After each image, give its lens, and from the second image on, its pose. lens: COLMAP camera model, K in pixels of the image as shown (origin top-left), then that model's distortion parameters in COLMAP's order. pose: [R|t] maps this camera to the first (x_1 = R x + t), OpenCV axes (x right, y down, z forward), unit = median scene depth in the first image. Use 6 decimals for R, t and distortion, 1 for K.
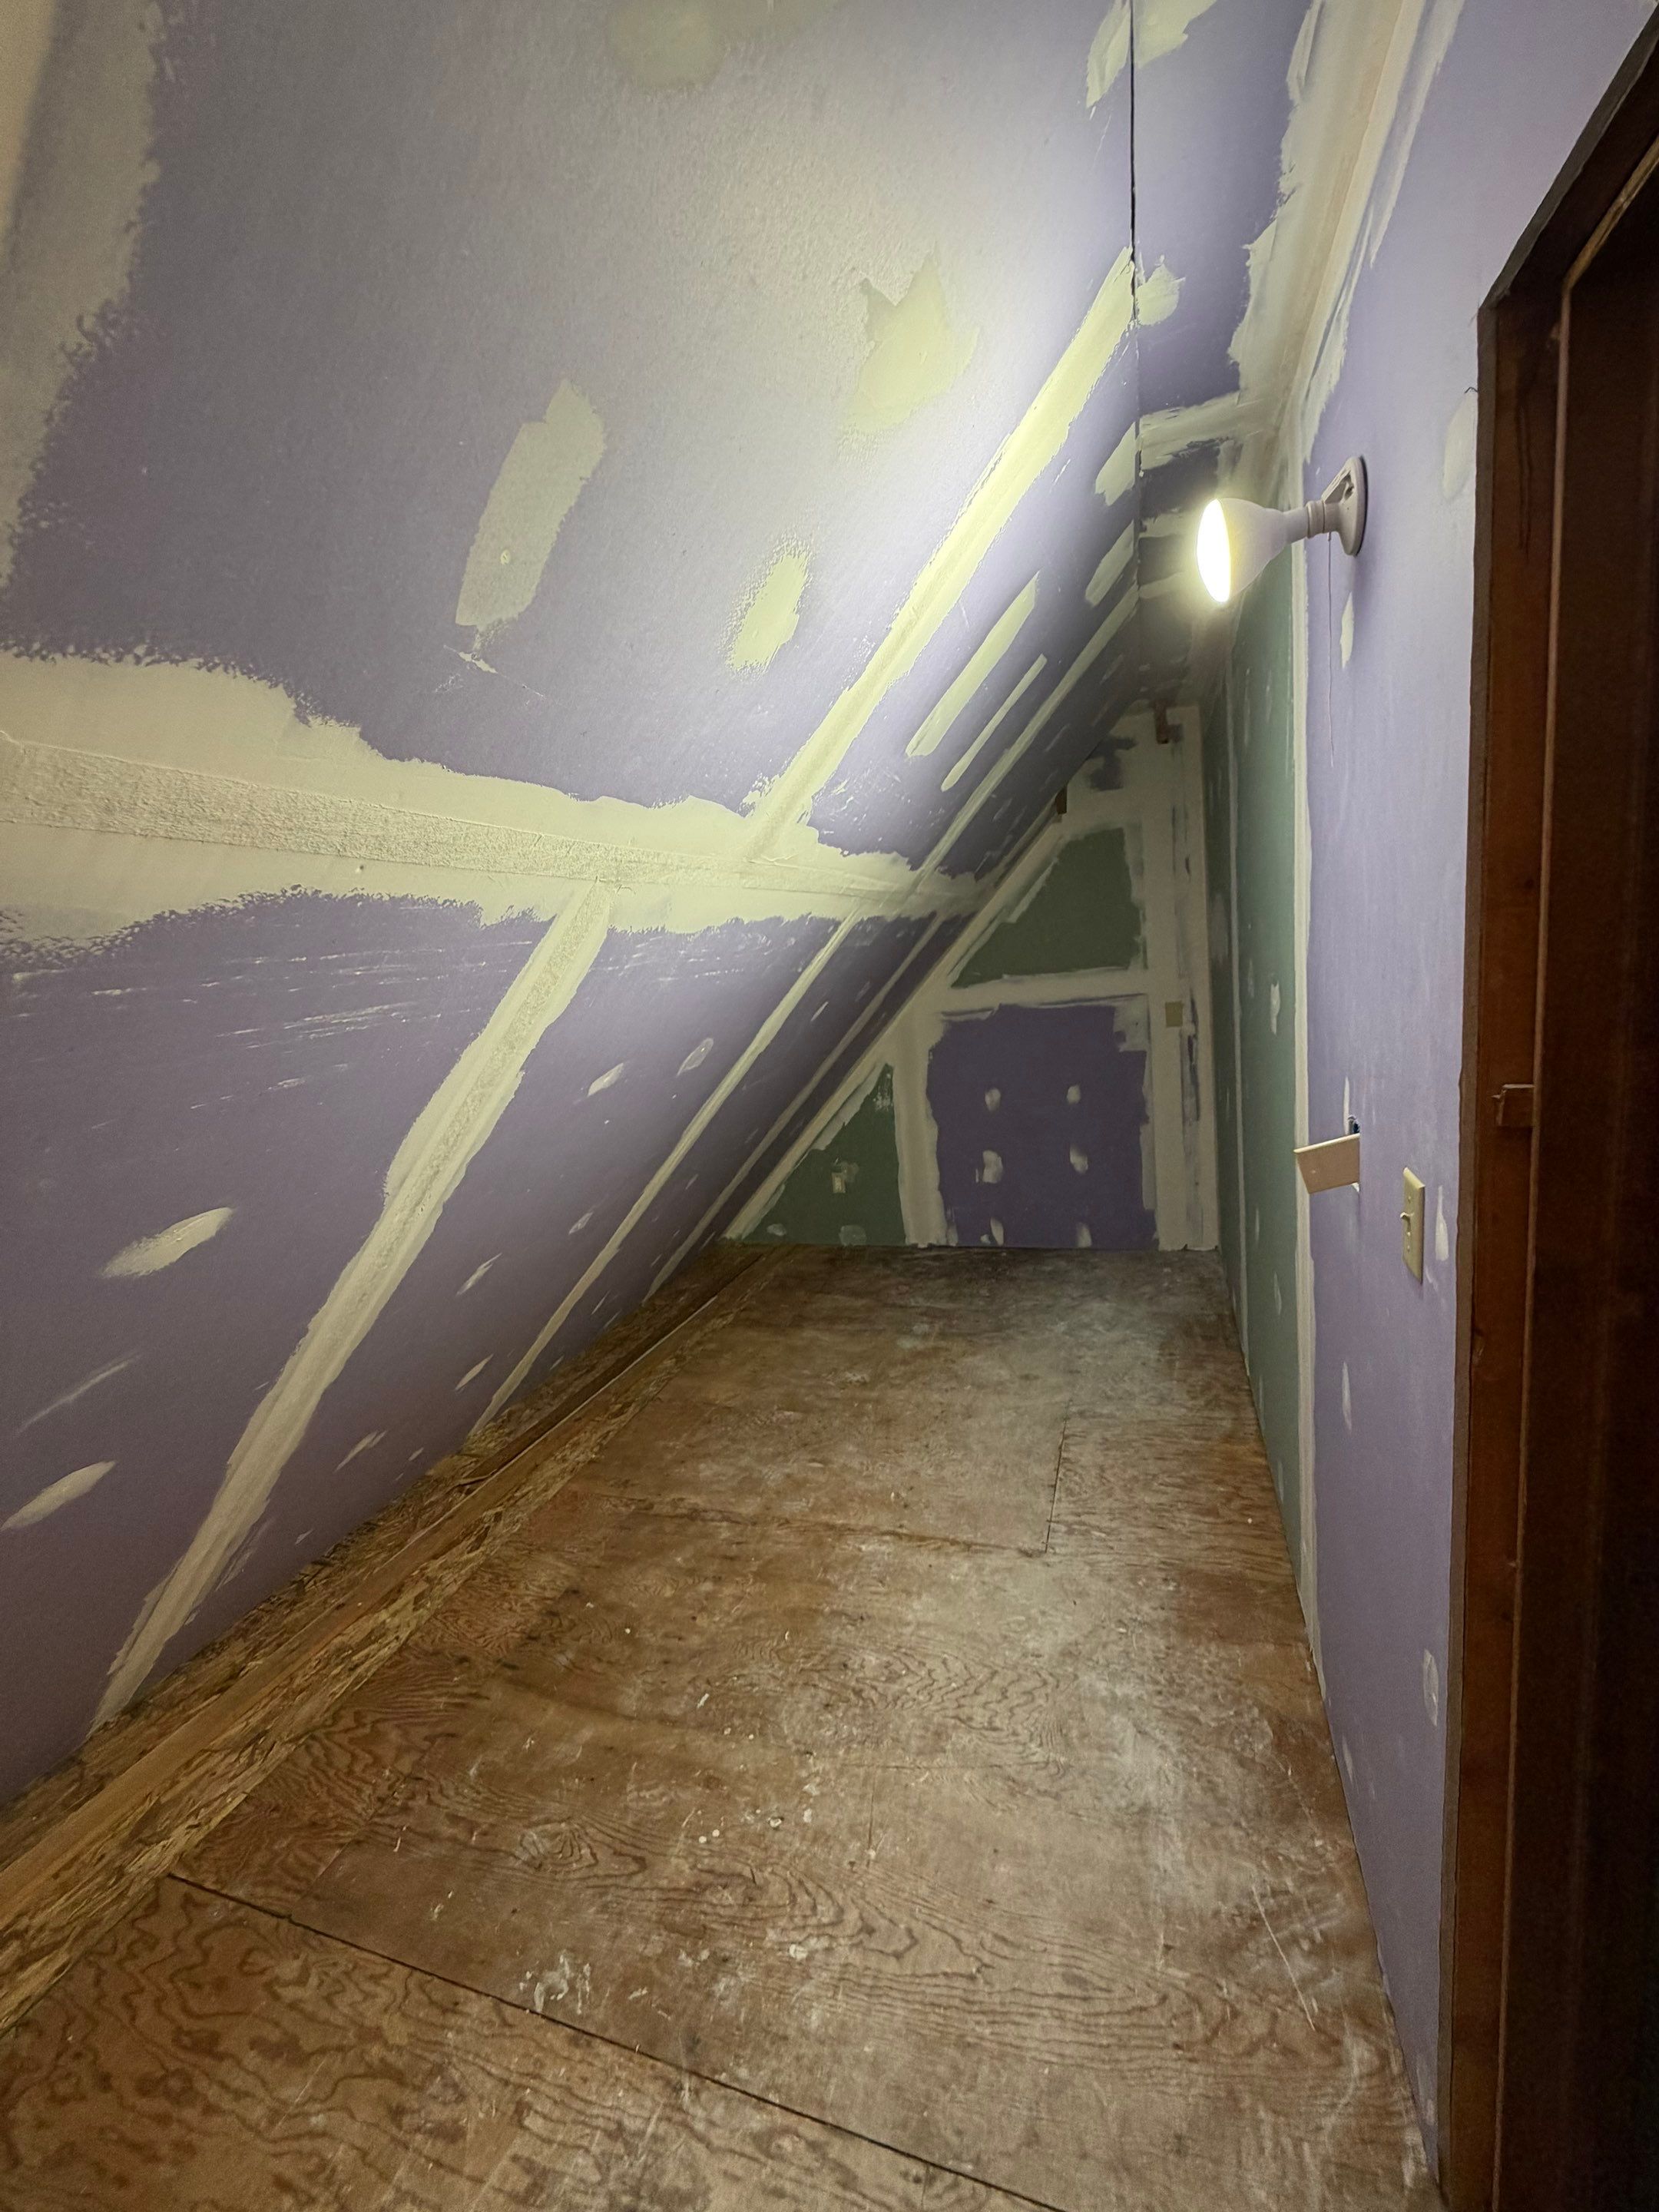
lens RADIAL K [[901.1, 0, 825.4], [0, 901.1, 1104.6], [0, 0, 1]] dist [0.001583, 0.000900]
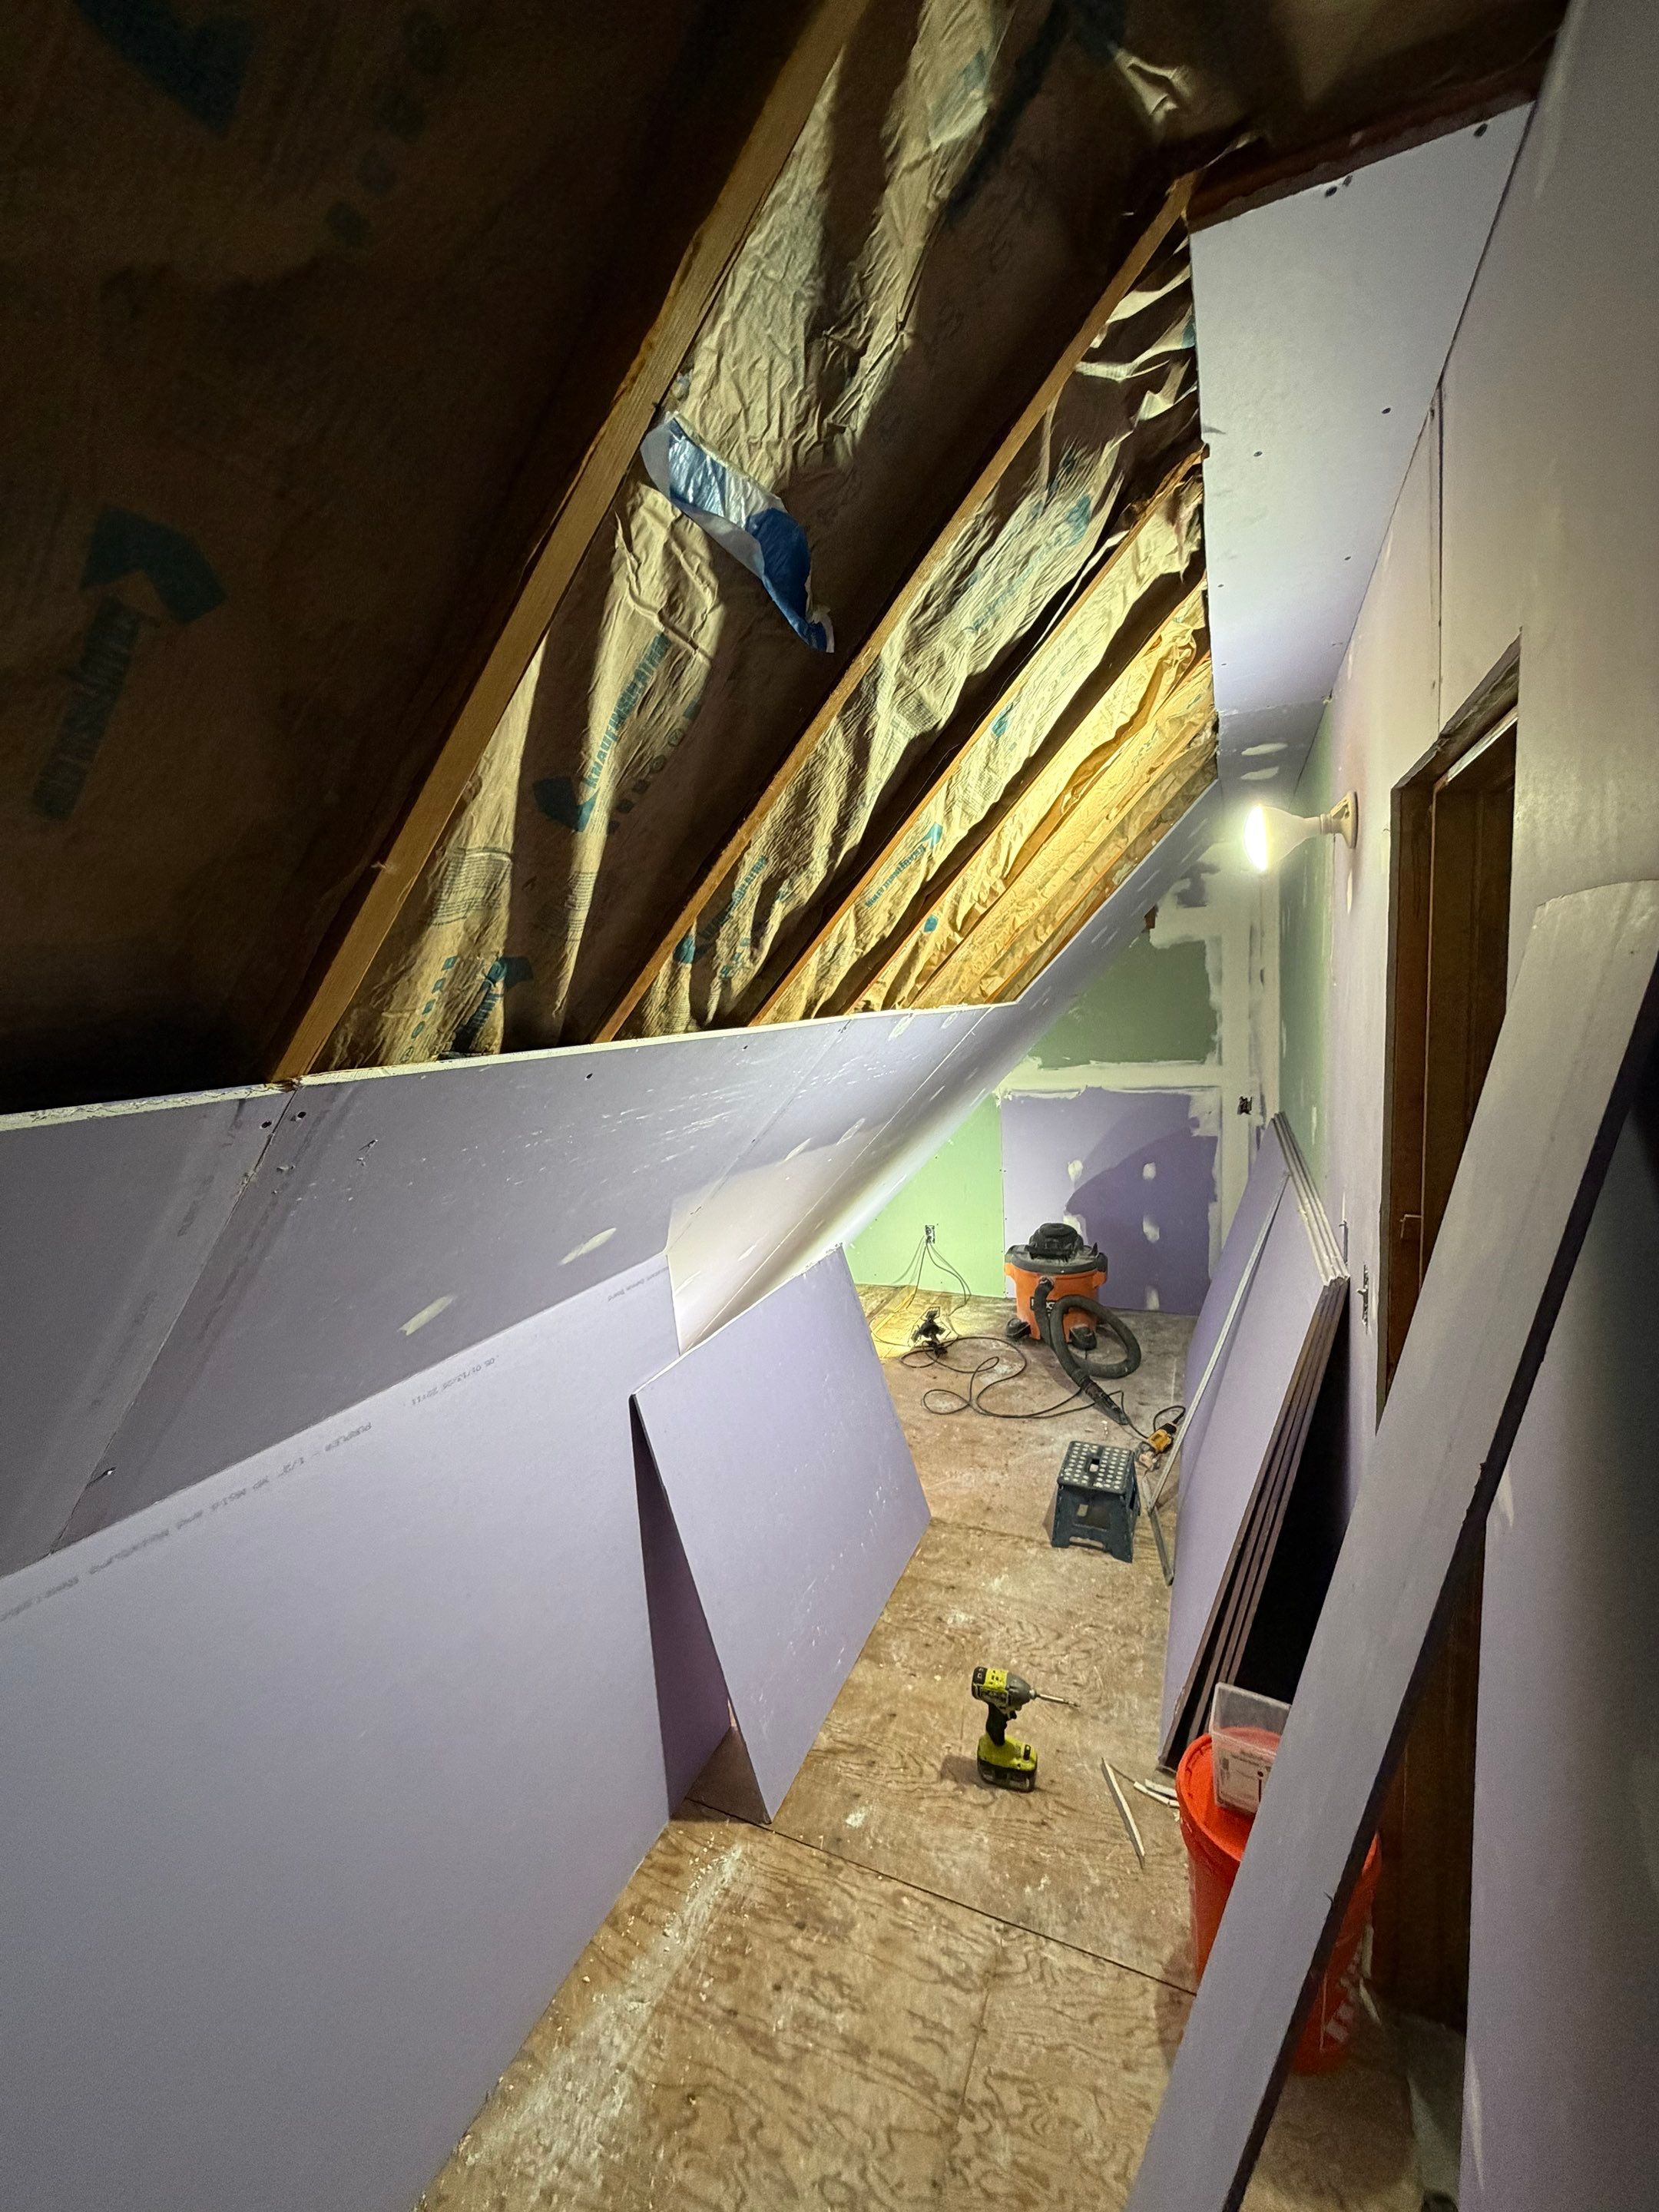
lens RADIAL K [[901.1, 0, 823.0], [0, 901.1, 1112.0], [0, 0, 1]] dist [0.001583, 0.000900]
pose [[0.994672, 0.060134, -0.083739, -0.042844], [-0.063604, 0.997197, -0.039400, -0.016573], [0.081135, 0.044517, 0.995708, -0.167943]]
